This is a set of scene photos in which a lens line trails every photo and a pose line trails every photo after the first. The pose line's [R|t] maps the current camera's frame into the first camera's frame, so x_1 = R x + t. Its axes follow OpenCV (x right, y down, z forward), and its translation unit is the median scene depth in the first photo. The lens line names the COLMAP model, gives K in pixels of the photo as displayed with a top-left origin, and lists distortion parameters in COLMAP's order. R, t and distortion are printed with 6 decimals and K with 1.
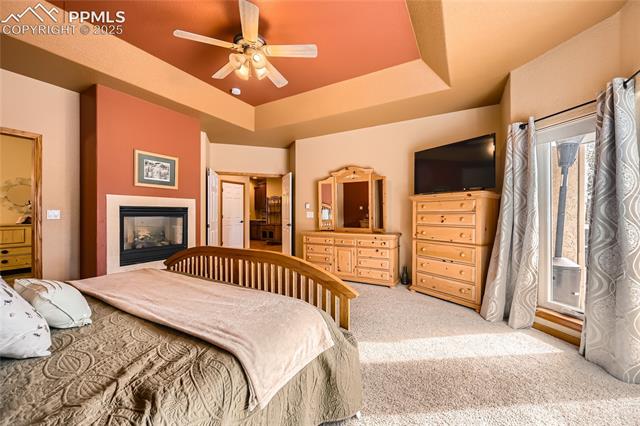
lens RADIAL K [[252.5, 0, 320.0], [0, 252.5, 213.0], [0, 0, 1]] dist [-0.000668, -0.000066]
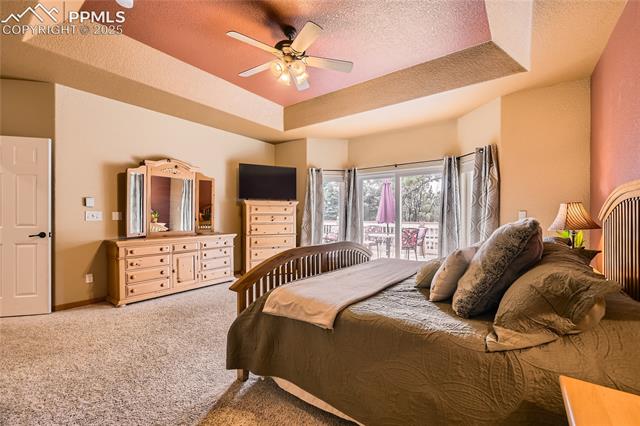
lens RADIAL K [[285.0, 0, 320.0], [0, 285.0, 213.0], [0, 0, 1]] dist [0.000547, 0.000034]
pose [[0.089210, 0.013693, 0.995919, -0.941516], [-0.003173, 0.999904, -0.013464, 0.010162], [-0.996008, -0.001959, 0.089245, 0.501104]]
